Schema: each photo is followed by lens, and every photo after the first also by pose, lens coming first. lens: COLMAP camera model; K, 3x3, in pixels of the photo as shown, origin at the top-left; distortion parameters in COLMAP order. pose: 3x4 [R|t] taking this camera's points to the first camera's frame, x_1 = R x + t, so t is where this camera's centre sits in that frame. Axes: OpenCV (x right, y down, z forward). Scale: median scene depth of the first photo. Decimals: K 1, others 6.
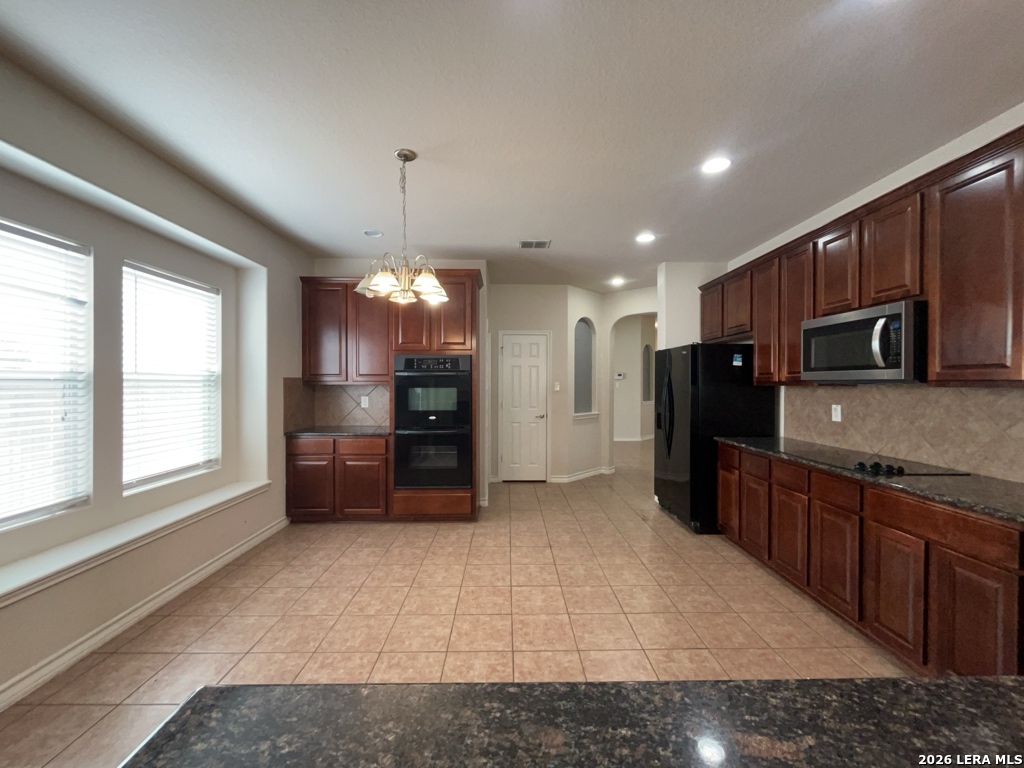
lens RADIAL K [[415.5, 0, 512.8], [0, 415.5, 386.8], [0, 0, 1]] dist [-0.002600, 0.000623]
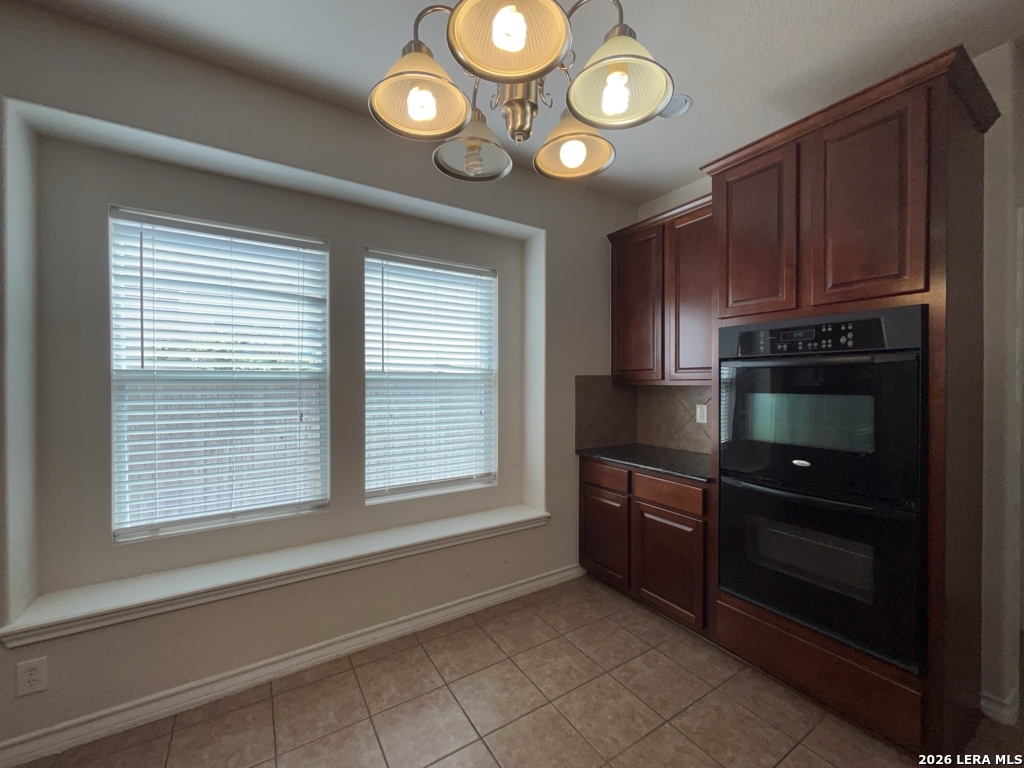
lens RADIAL K [[415.5, 0, 509.2], [0, 415.5, 386.8], [0, 0, 1]] dist [-0.002600, 0.000623]
pose [[0.531690, 0.008451, -0.846897, 0.012548], [-0.006175, 0.999962, 0.006102, -0.006564], [0.846917, 0.001985, 0.531722, 0.552836]]
